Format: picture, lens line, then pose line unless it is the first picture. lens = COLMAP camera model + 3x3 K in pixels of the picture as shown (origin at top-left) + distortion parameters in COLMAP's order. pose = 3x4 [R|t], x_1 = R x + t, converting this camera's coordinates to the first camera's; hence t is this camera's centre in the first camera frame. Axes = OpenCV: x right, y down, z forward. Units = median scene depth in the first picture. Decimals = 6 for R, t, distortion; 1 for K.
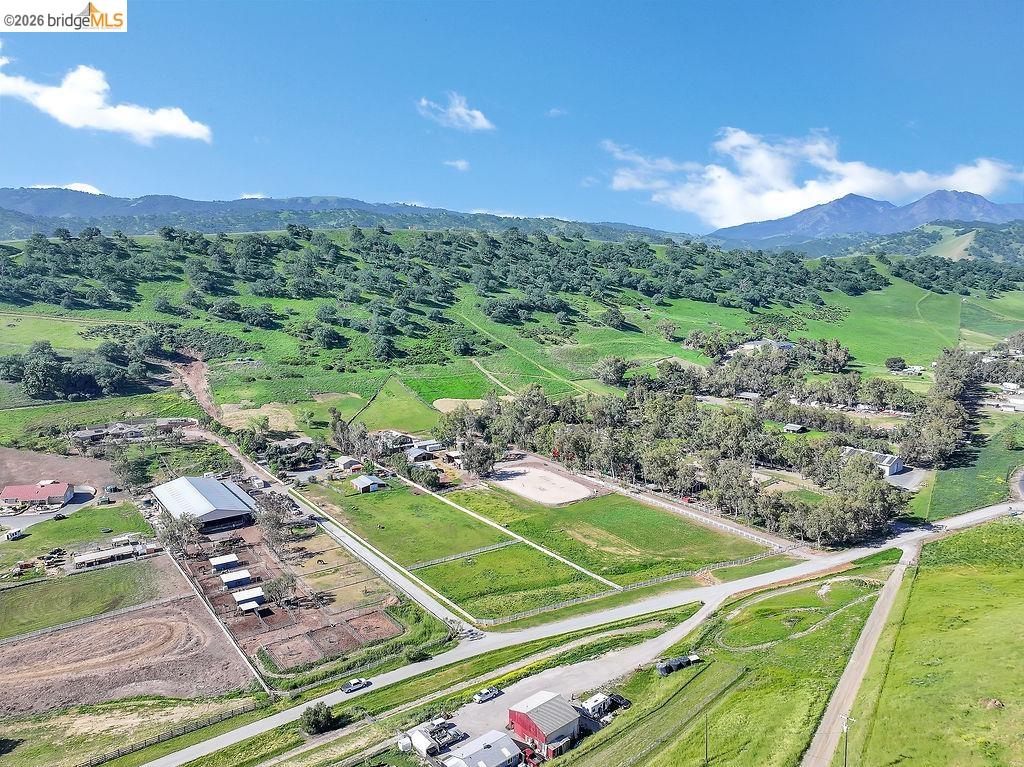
lens RADIAL K [[734.8, 0, 516.6], [0, 734.8, 380.5], [0, 0, 1]] dist [-0.001573, 0.016781]
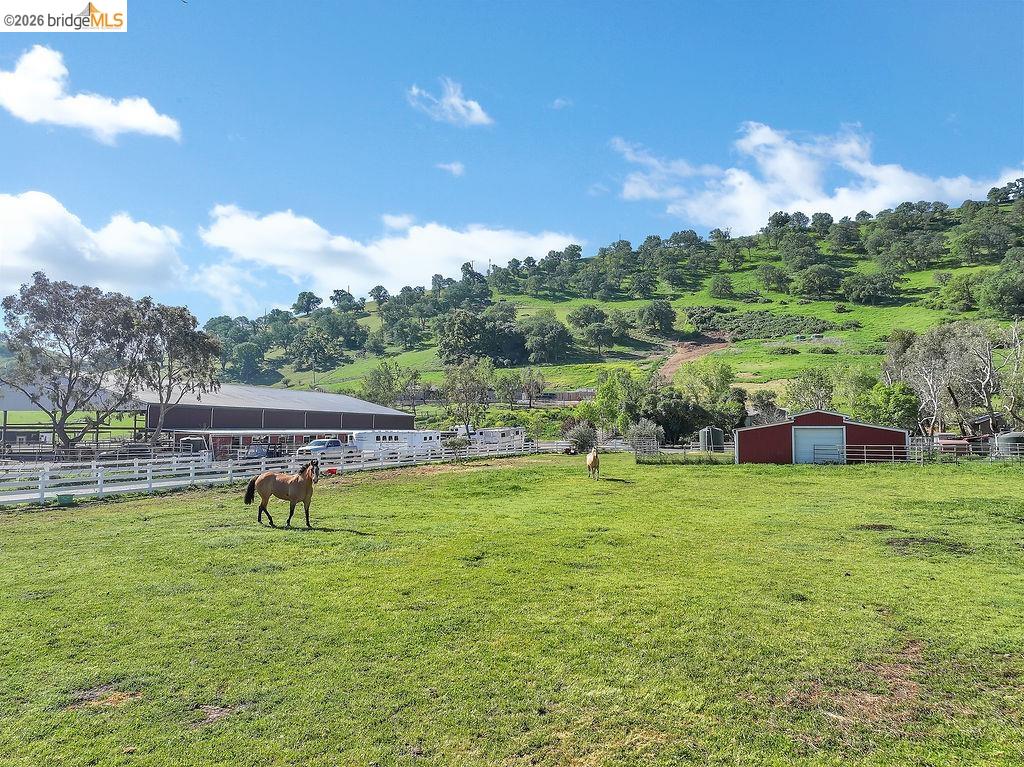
lens RADIAL K [[735.0, 0, 512.0], [0, 735.0, 383.5], [0, 0, 1]] dist [-0.005768, -0.000321]
pose [[0.548745, -0.060396, -0.833805, -0.089068], [-0.142428, 0.976051, -0.164435, 0.160691], [0.823768, 0.208991, 0.527001, 0.808692]]
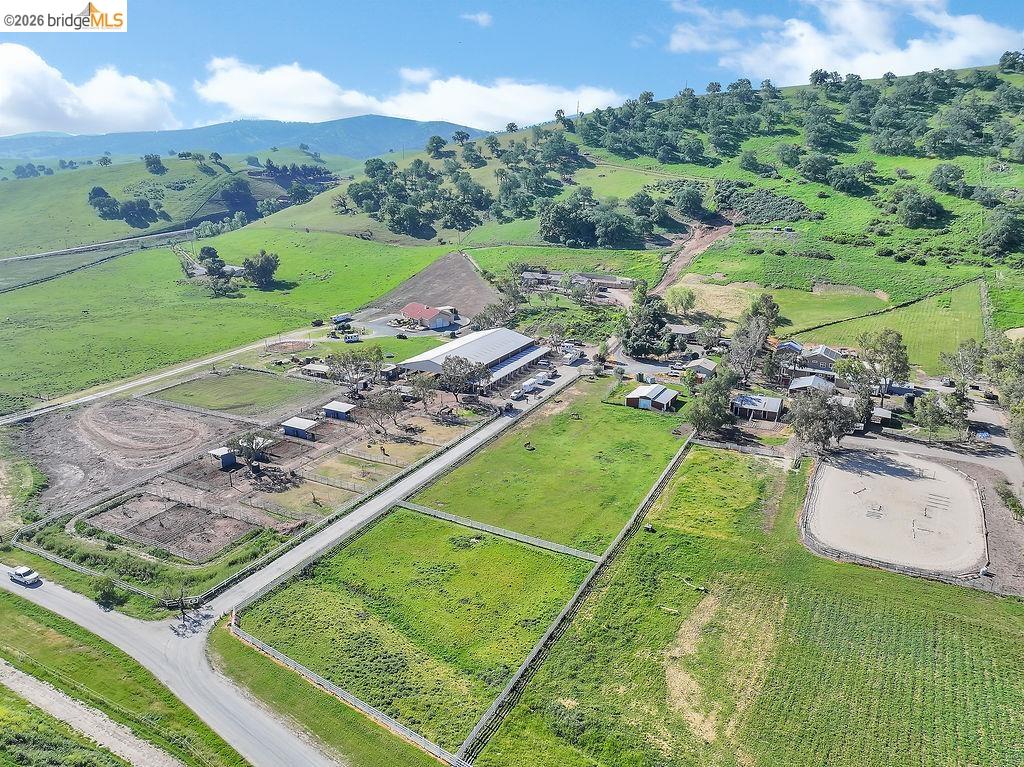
lens RADIAL K [[734.8, 0, 516.6], [0, 734.8, 380.5], [0, 0, 1]] dist [-0.001573, 0.016781]
pose [[0.446221, 0.254356, -0.858015, 0.289605], [-0.148437, 0.966514, 0.209324, 0.006820], [0.882527, 0.033956, 0.469035, 0.564254]]
